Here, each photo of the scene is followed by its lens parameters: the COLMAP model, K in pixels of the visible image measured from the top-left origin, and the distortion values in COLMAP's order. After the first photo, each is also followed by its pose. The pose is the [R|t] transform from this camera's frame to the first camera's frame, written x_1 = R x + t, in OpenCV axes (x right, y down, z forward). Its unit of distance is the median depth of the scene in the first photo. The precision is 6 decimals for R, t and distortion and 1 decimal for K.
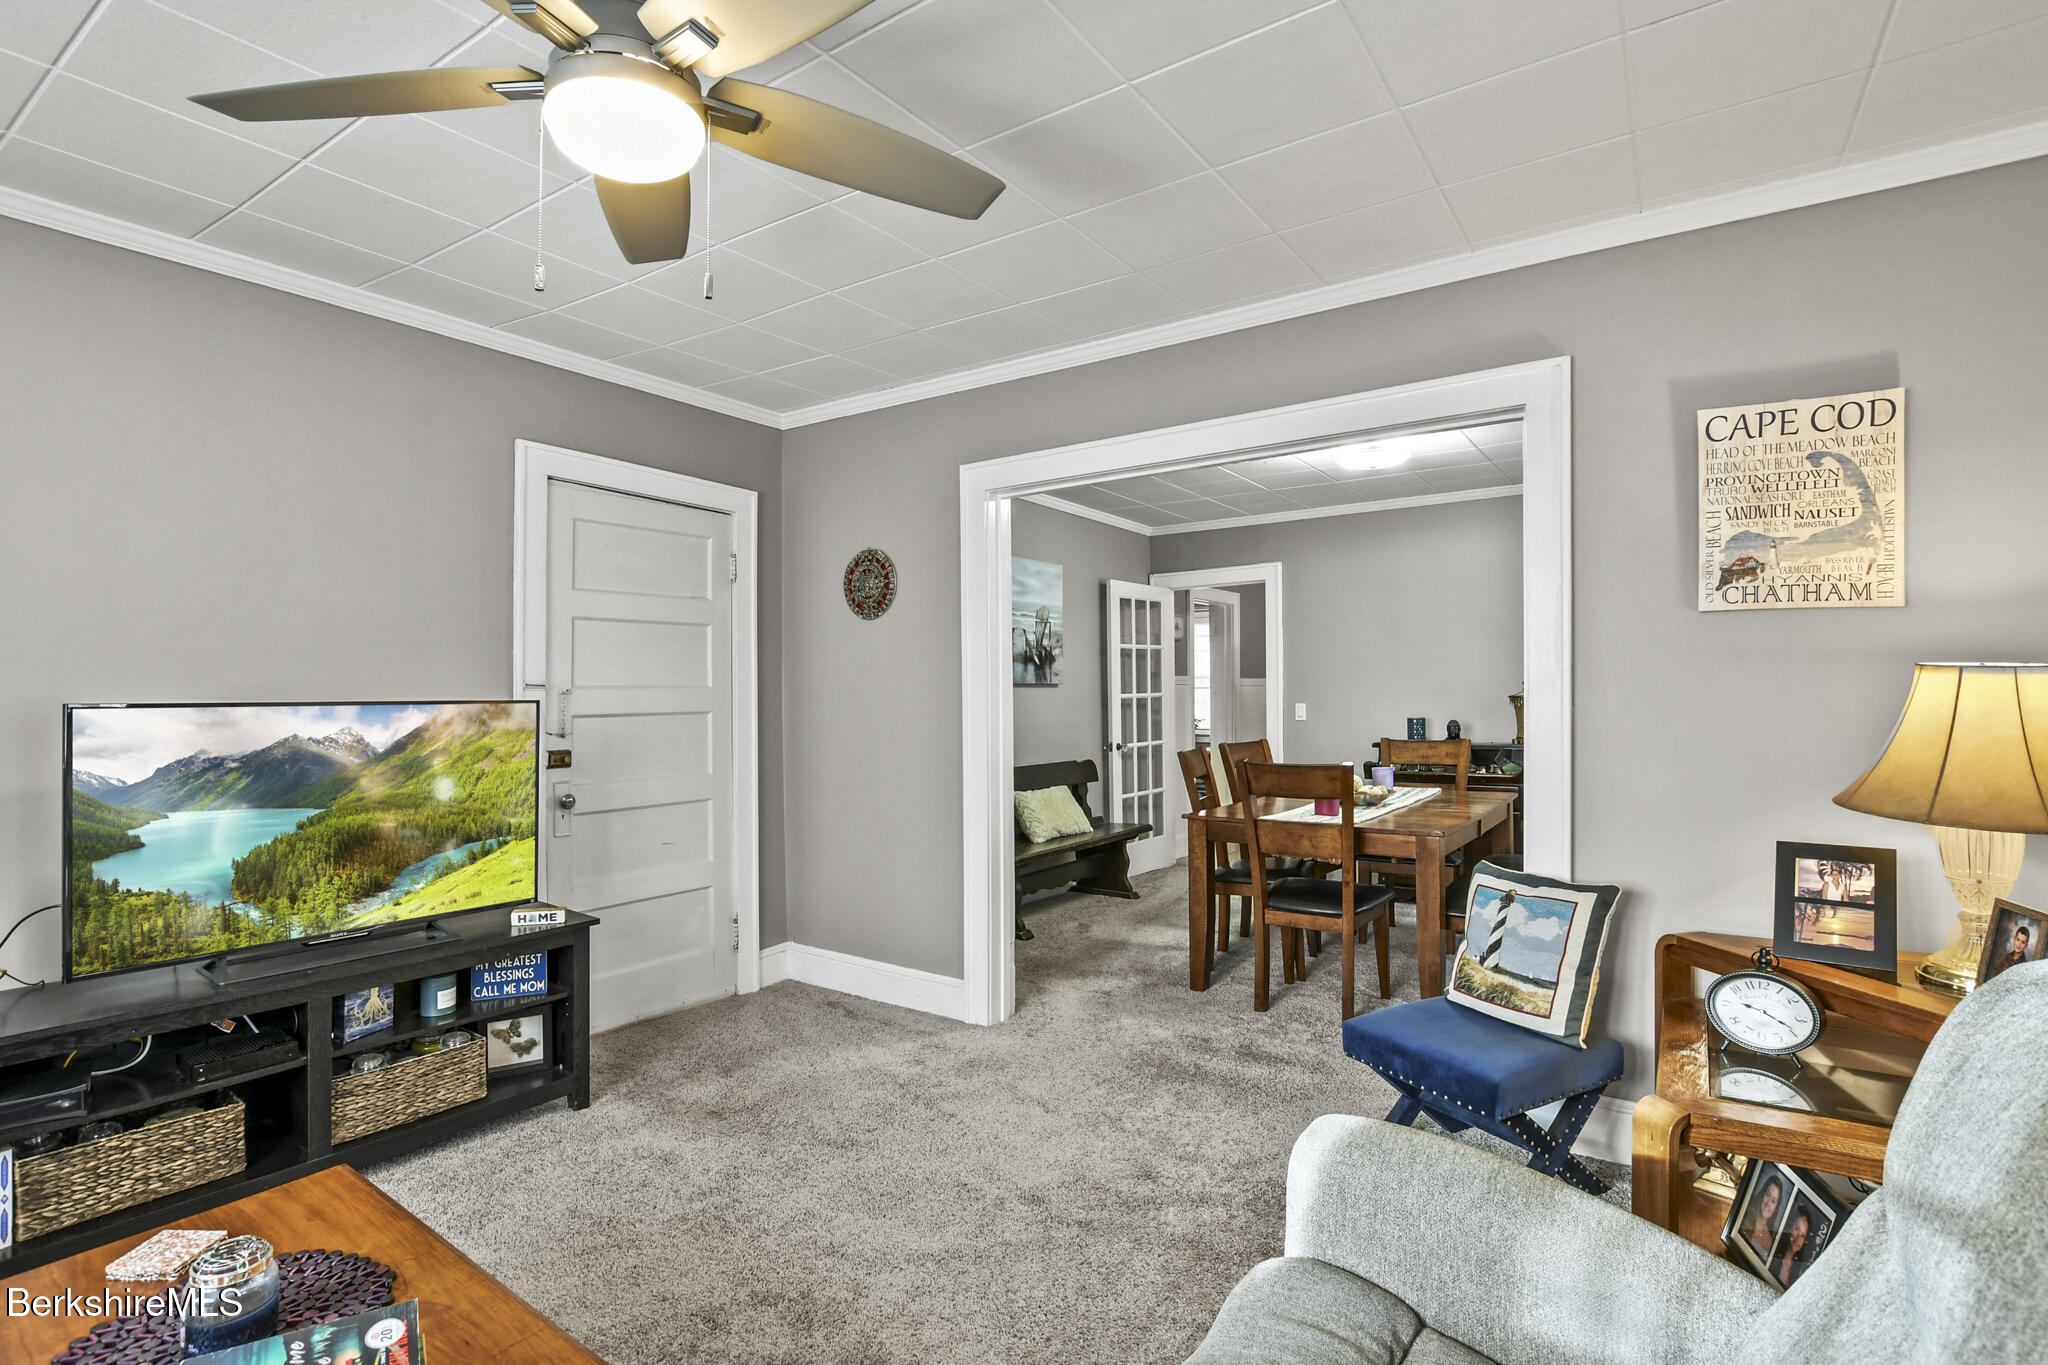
lens RADIAL K [[994.0, 0, 1023.7], [0, 994.0, 681.3], [0, 0, 1]] dist [-0.025555, -0.000027]
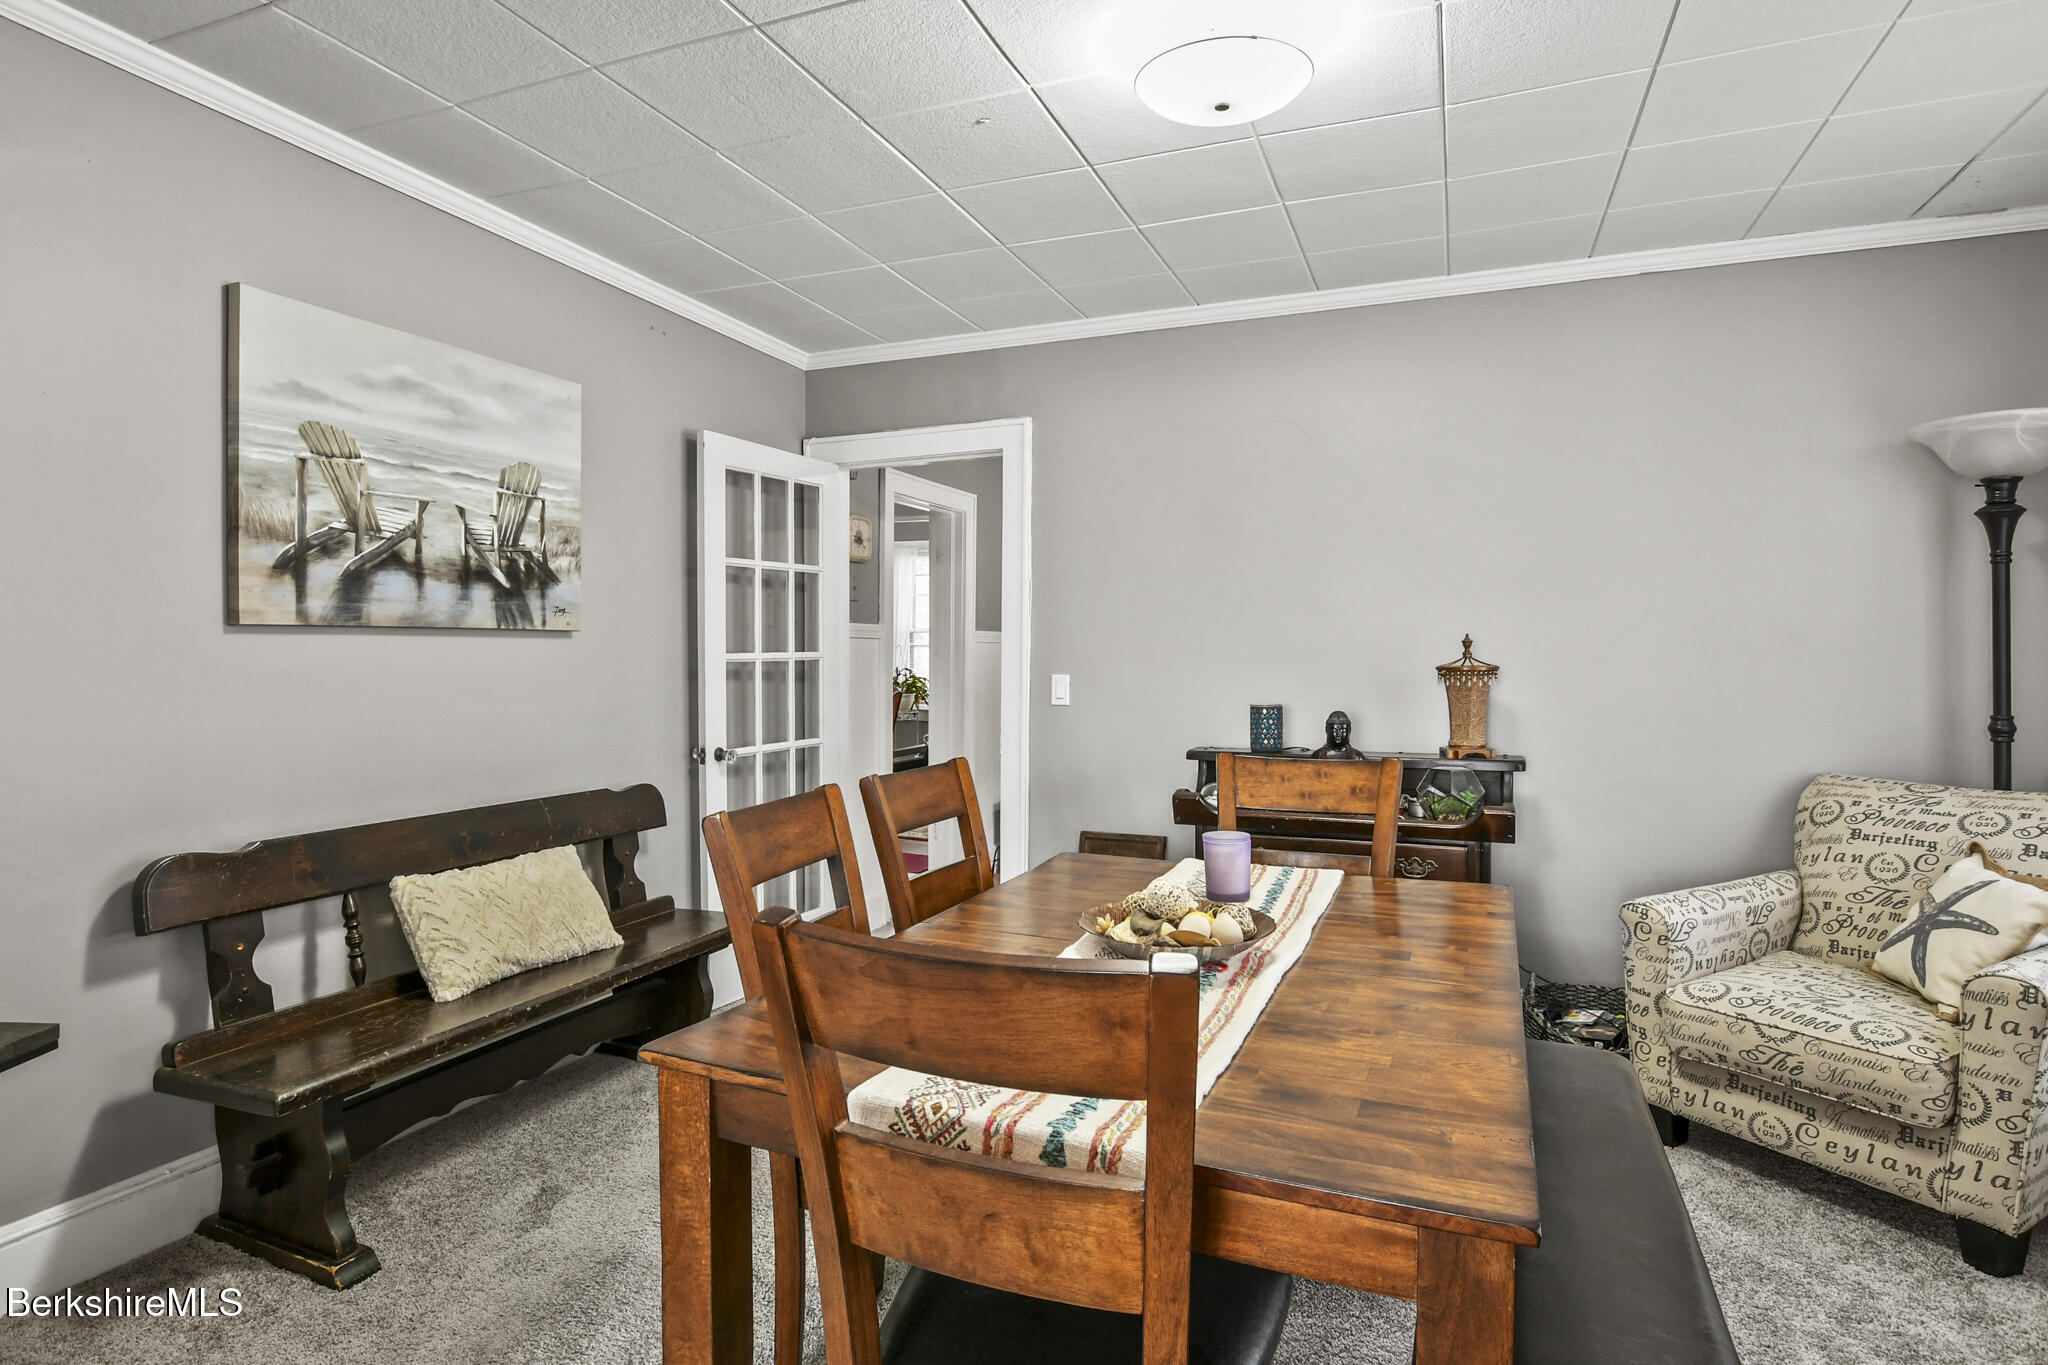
lens RADIAL K [[1074.7, 0, 1024.8], [0, 1074.7, 683.0], [0, 0, 1]] dist [-0.001952, -0.000342]
pose [[0.976279, 0.007106, 0.216399, 0.143883], [-0.016032, 0.999090, 0.039521, 0.003929], [-0.215921, -0.042053, 0.975505, 0.463659]]
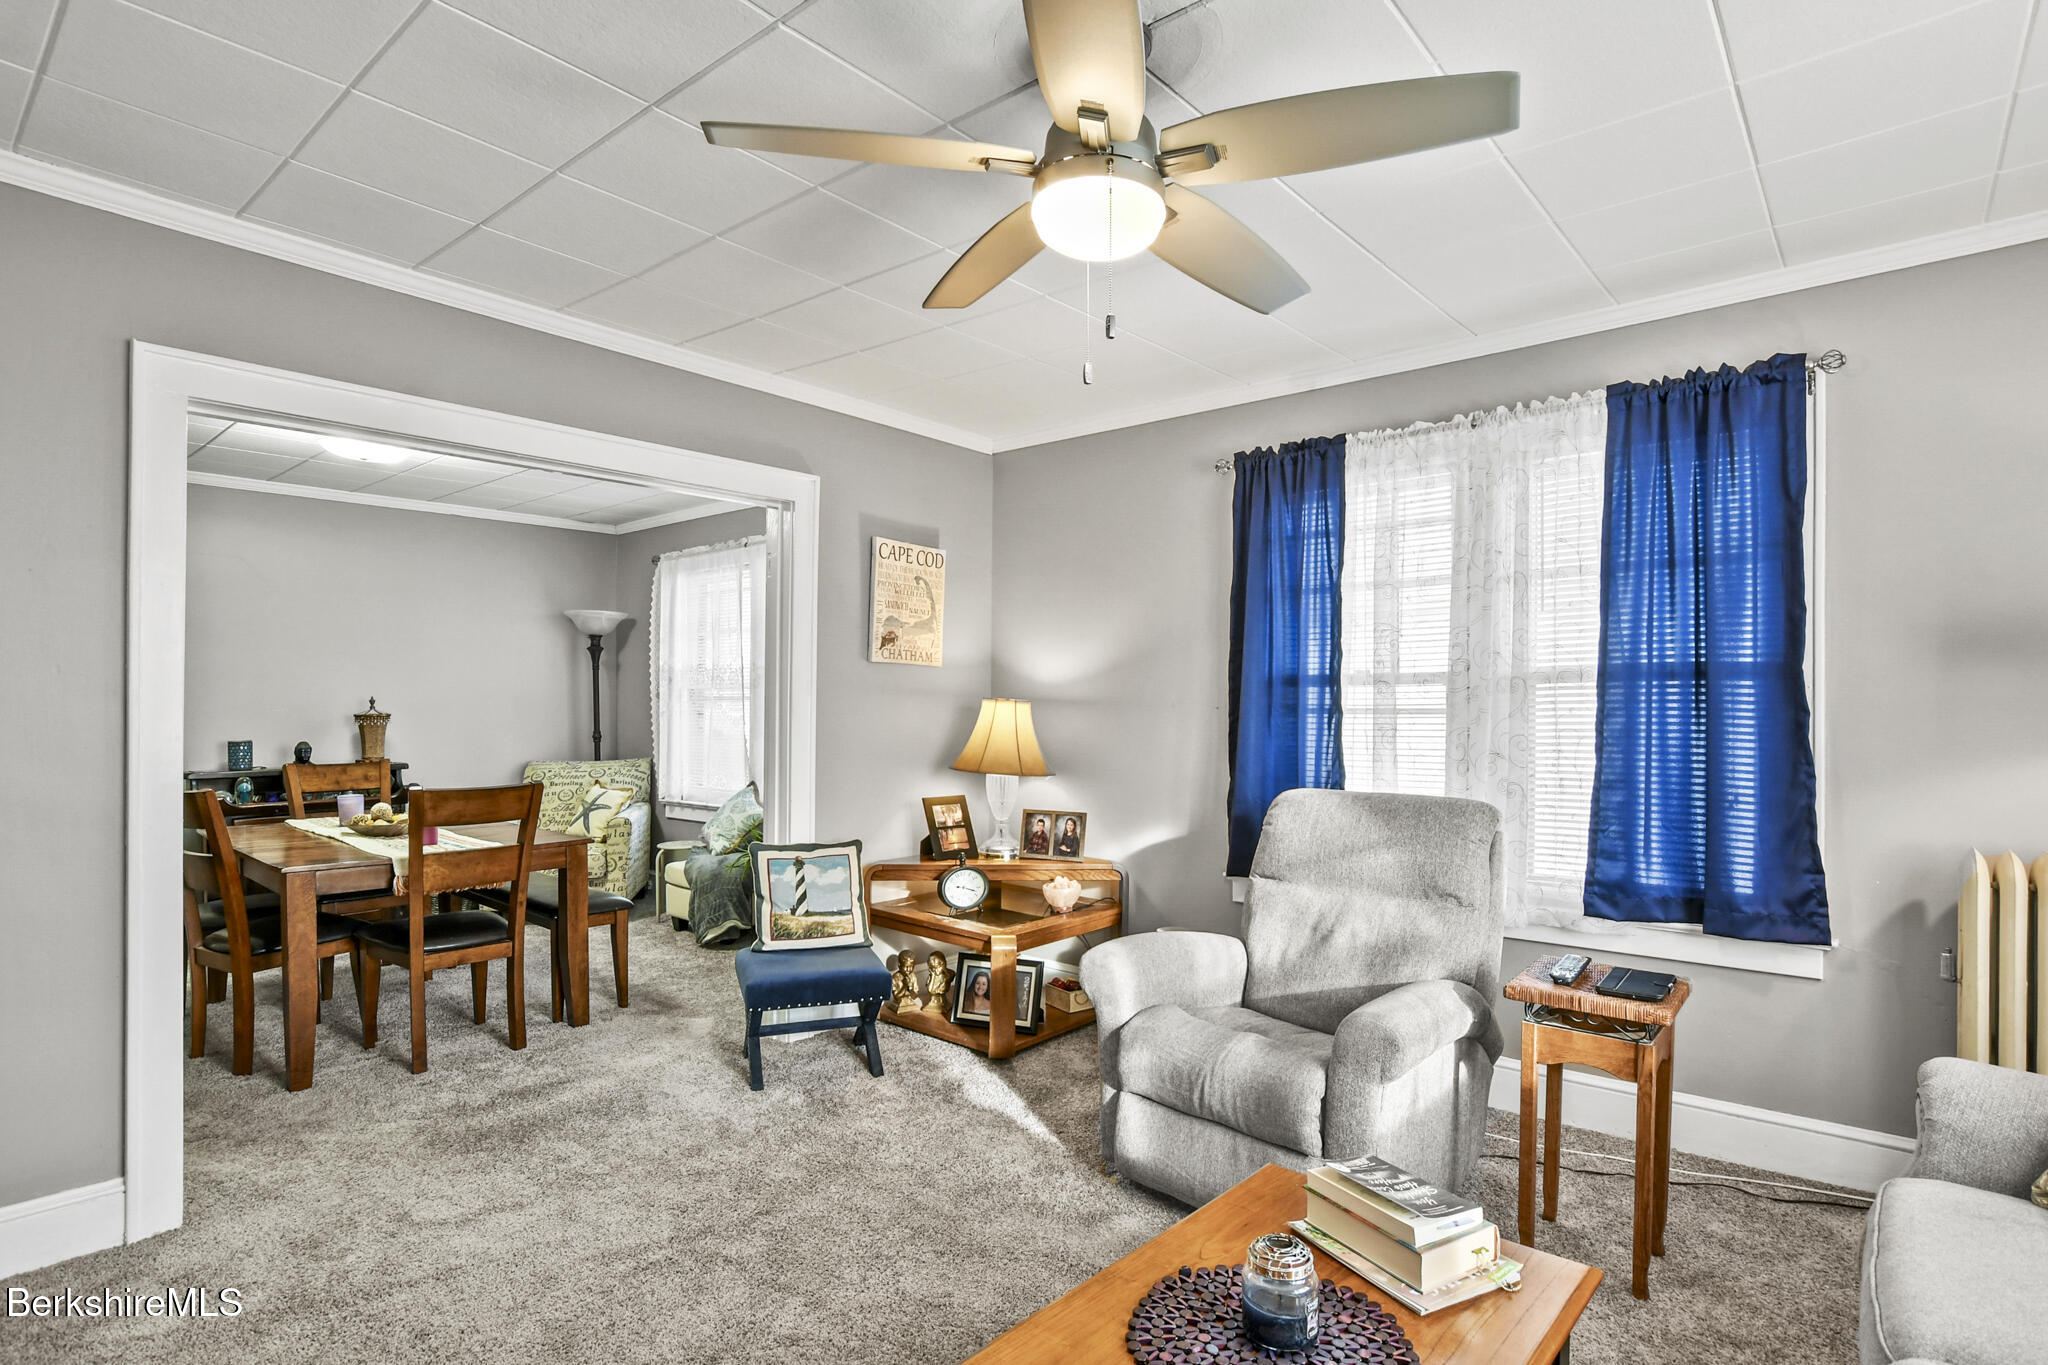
lens RADIAL K [[1021.1, 0, 1025.8], [0, 1021.1, 702.6], [0, 0, 1]] dist [-0.000654, 0.000433]
pose [[0.114363, 0.010129, 0.993387, -0.395312], [-0.013526, 0.999871, -0.008638, 0.002592], [-0.993347, -0.012449, 0.114486, 0.236077]]
